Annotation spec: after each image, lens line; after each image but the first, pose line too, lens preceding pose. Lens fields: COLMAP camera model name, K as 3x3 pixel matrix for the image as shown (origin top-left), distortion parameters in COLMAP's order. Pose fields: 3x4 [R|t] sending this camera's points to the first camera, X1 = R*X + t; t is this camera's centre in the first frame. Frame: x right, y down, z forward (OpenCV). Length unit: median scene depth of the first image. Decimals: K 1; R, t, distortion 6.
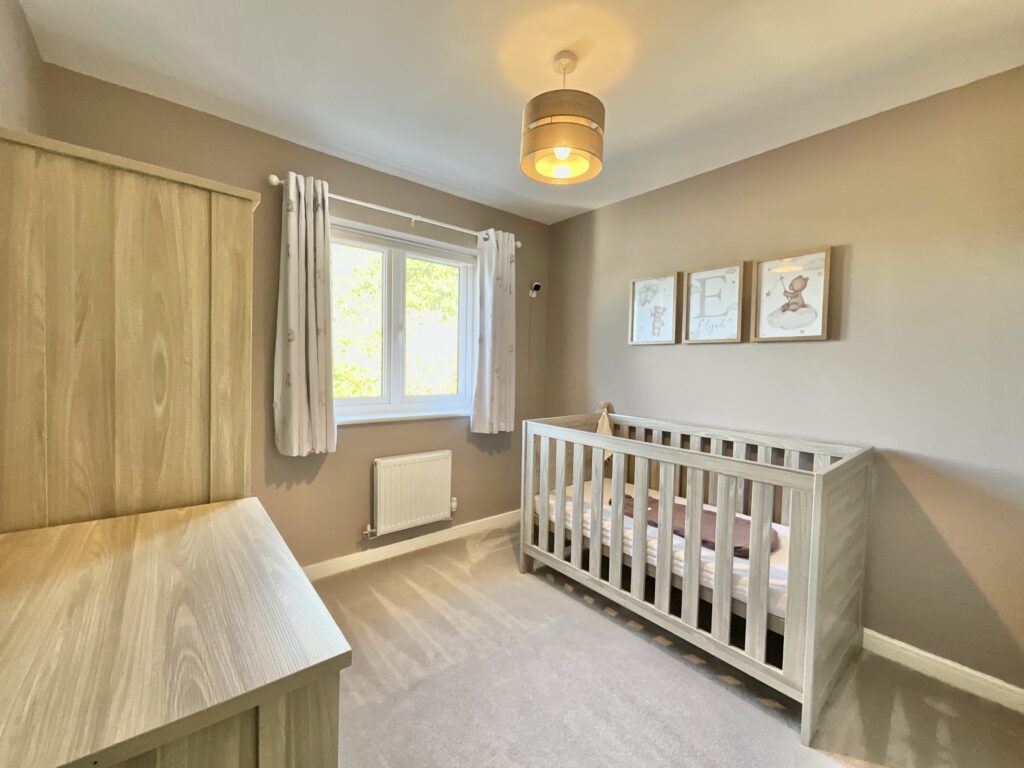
lens RADIAL K [[417.4, 0, 513.7], [0, 417.4, 384.4], [0, 0, 1]] dist [-0.001120, 0.000944]
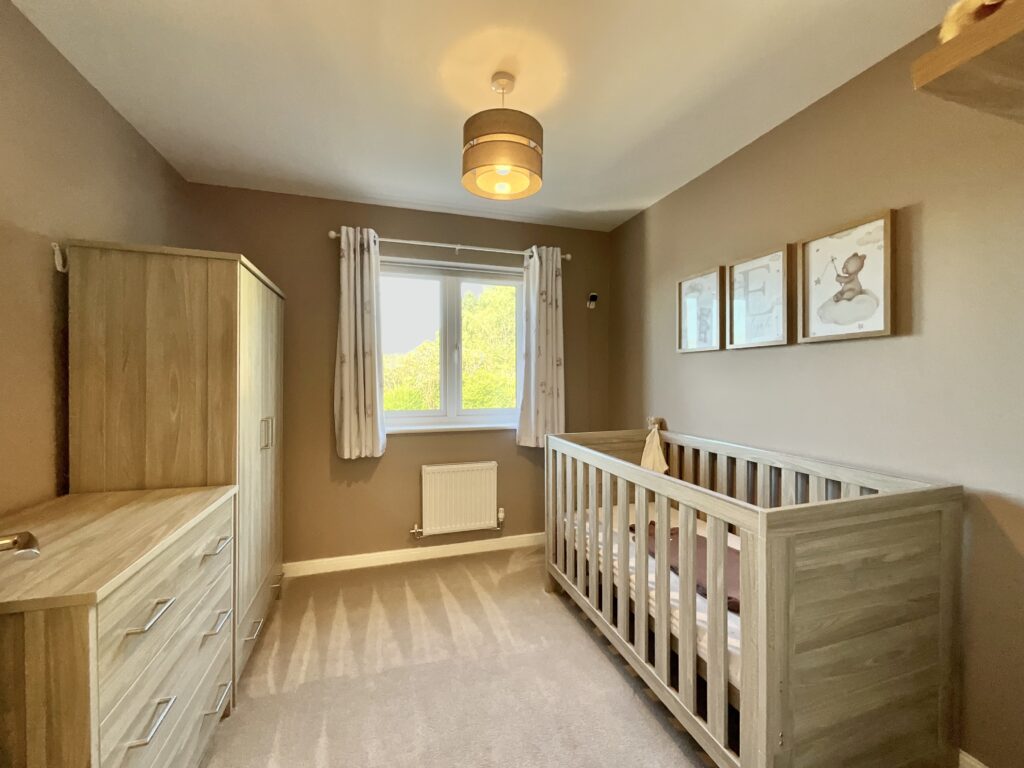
lens RADIAL K [[417.4, 0, 513.7], [0, 417.4, 384.4], [0, 0, 1]] dist [-0.001120, 0.000944]
pose [[0.925102, -0.016920, -0.379341, 0.335854], [0.003355, 0.999332, -0.036392, 0.003374], [0.379703, 0.032394, 0.924541, 0.056461]]
